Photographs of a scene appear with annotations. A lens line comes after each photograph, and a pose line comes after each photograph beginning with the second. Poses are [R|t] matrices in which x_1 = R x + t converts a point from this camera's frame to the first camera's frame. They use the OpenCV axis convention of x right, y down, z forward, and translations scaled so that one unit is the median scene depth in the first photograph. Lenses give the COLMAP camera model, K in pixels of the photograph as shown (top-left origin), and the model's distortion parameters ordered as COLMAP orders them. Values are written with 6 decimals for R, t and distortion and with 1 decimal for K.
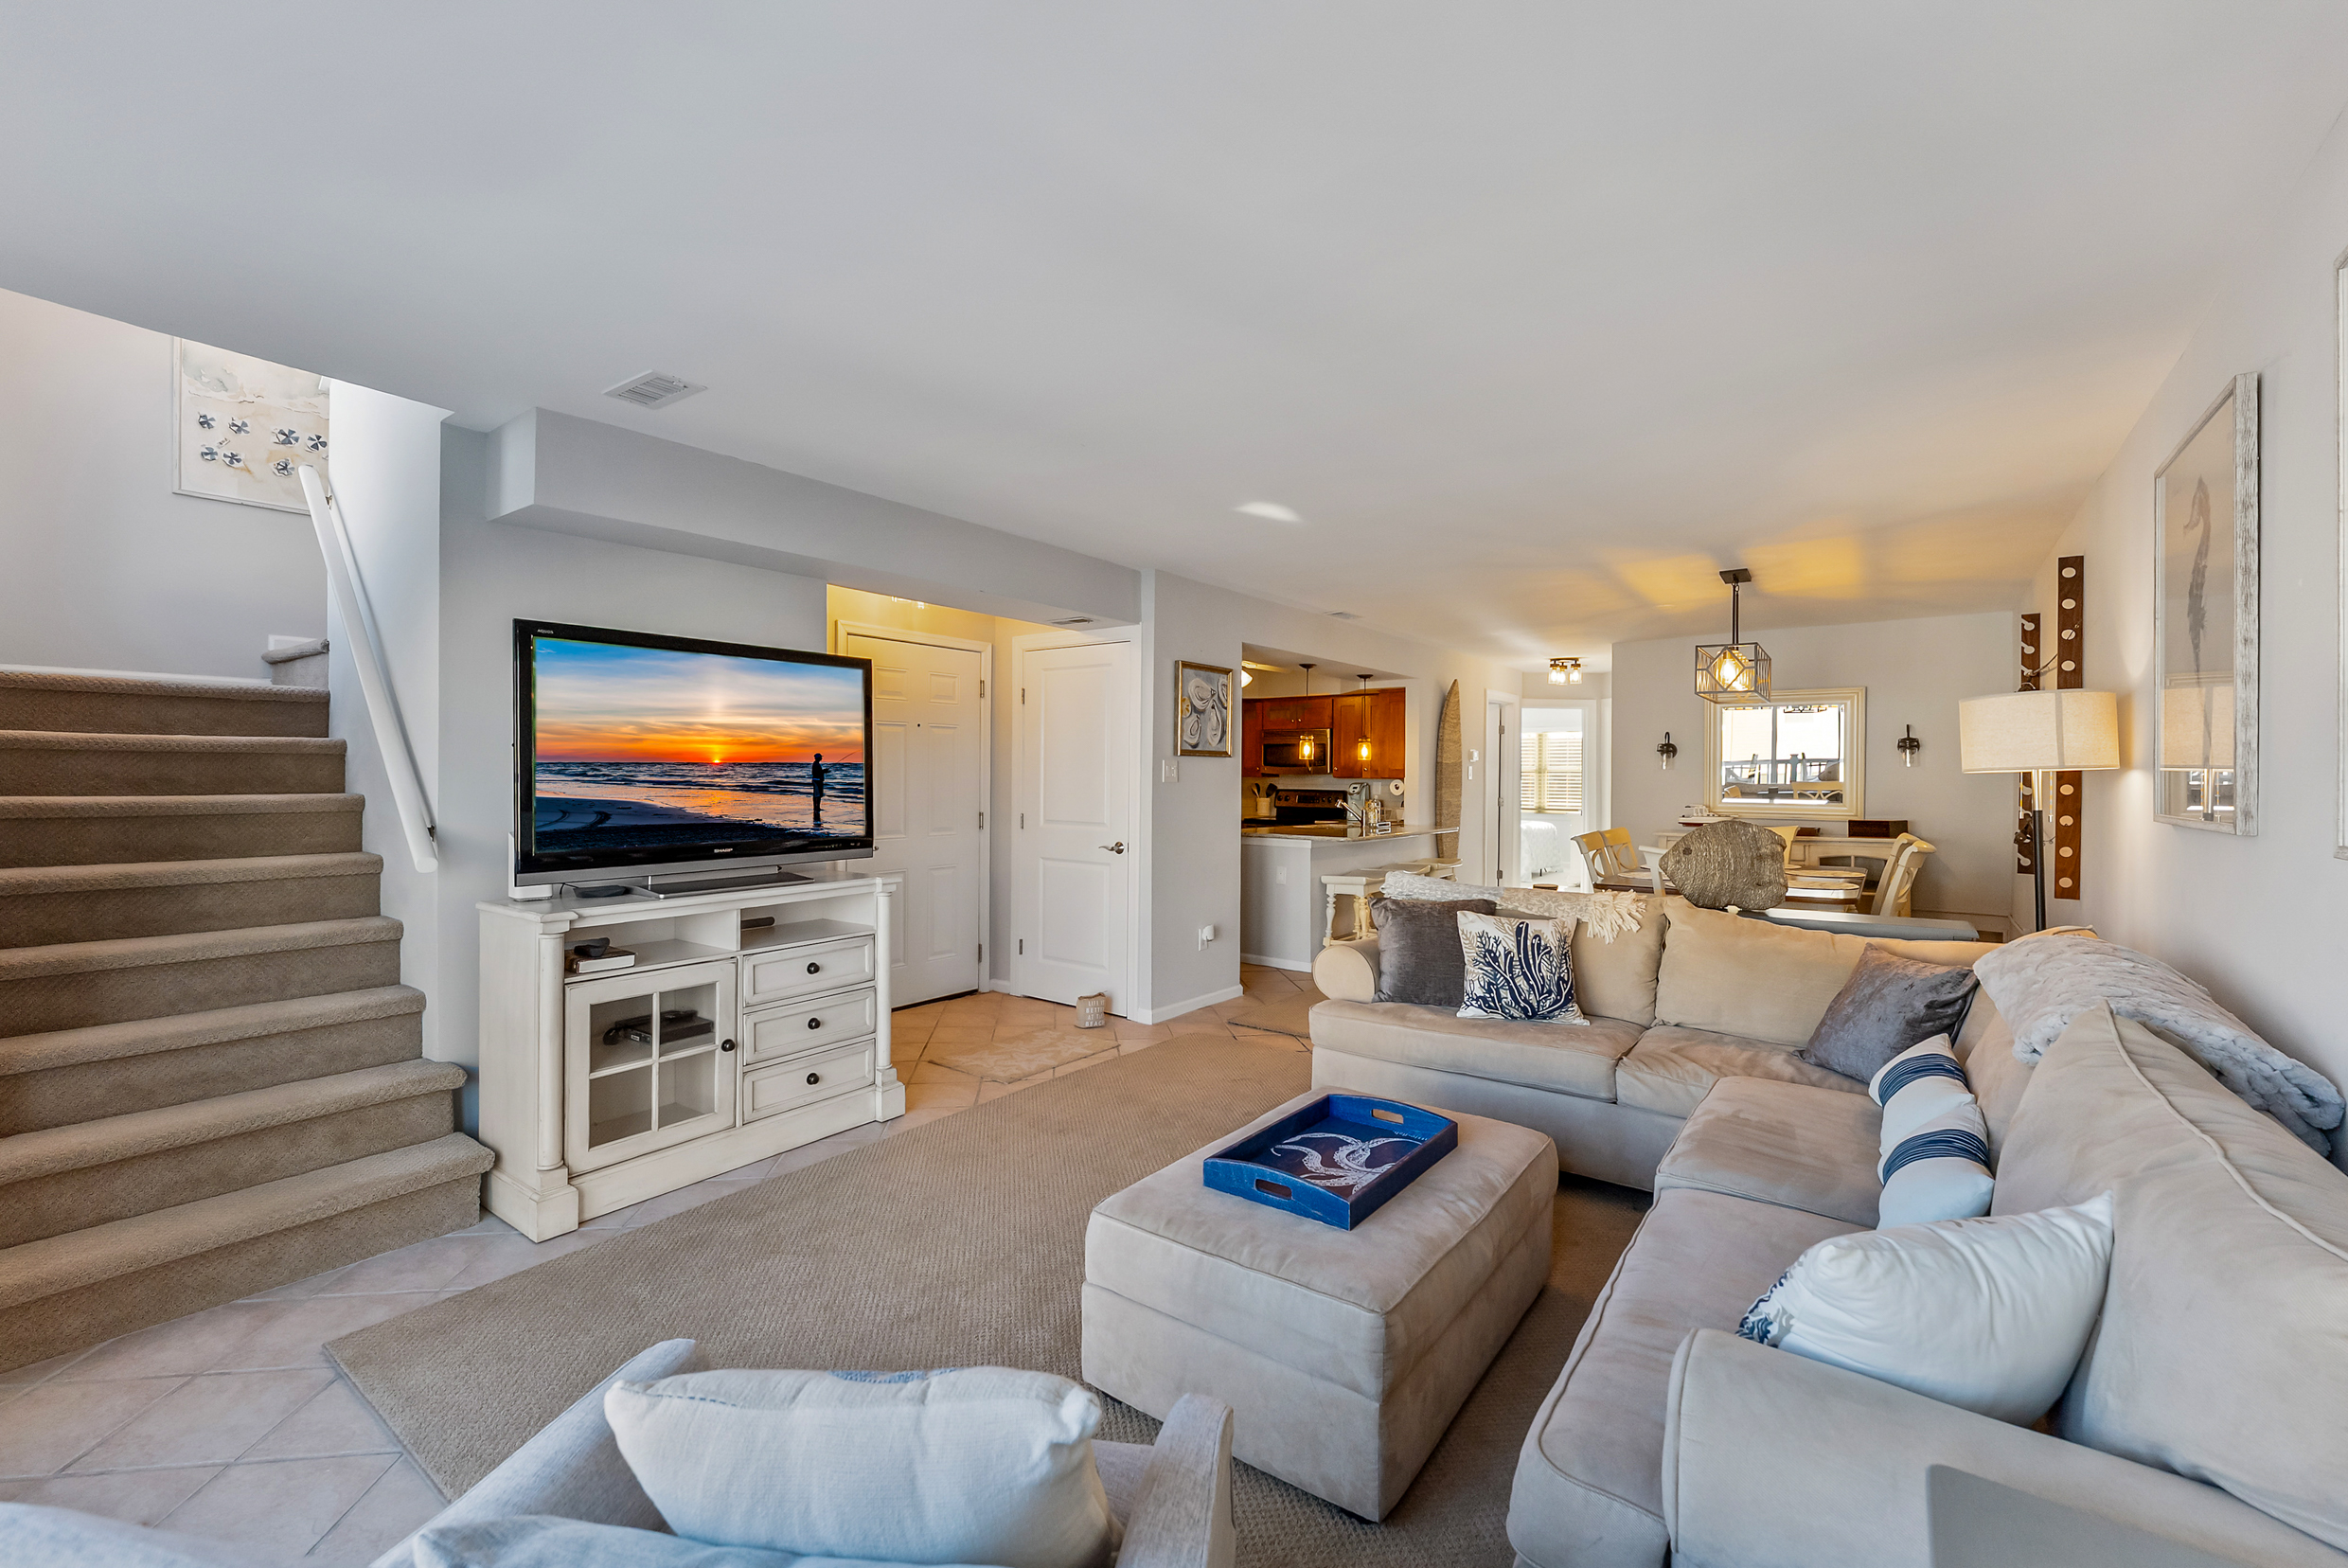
lens RADIAL K [[975.8, 0, 1180.3], [0, 975.8, 775.1], [0, 0, 1]] dist [-0.001750, -0.000328]
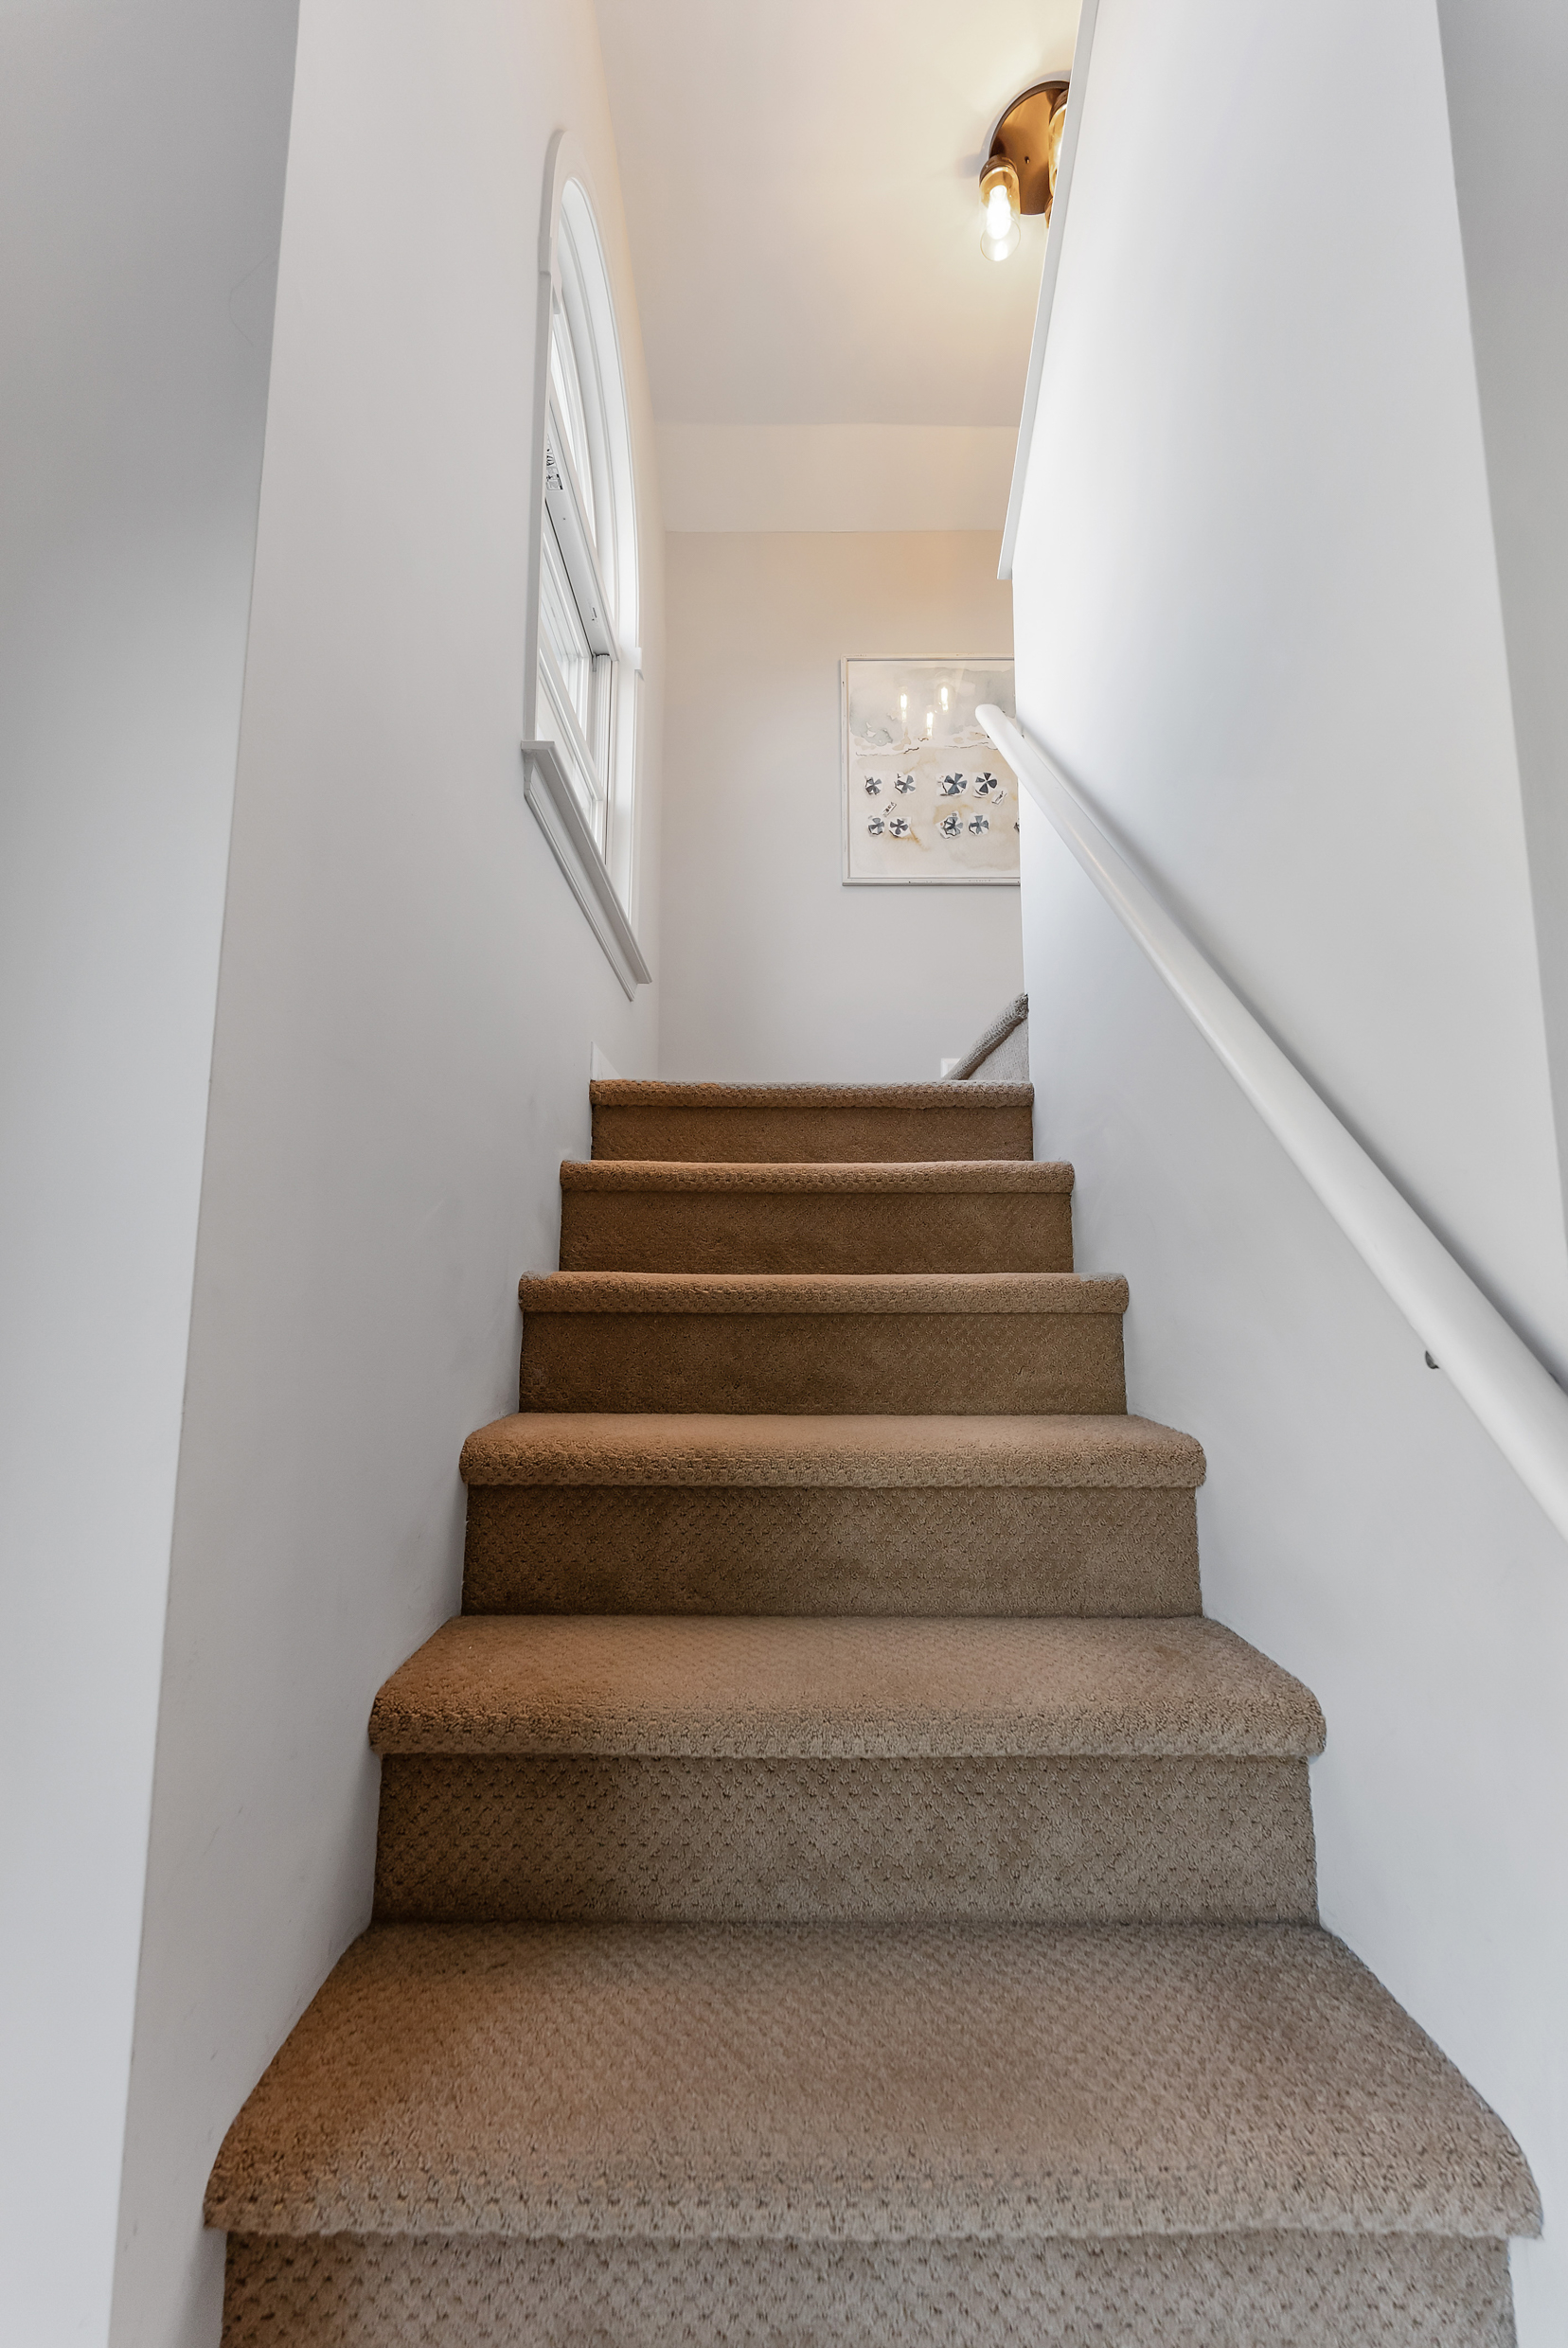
lens RADIAL K [[929.3, 0, 784.0], [0, 929.3, 1174.0], [0, 0, 1]] dist [-0.000226, 0.000049]
pose [[0.612263, -0.100690, -0.784217, -0.517408], [-0.001244, 0.991734, -0.128306, 0.024367], [0.790654, 0.079532, 0.607076, 0.541567]]
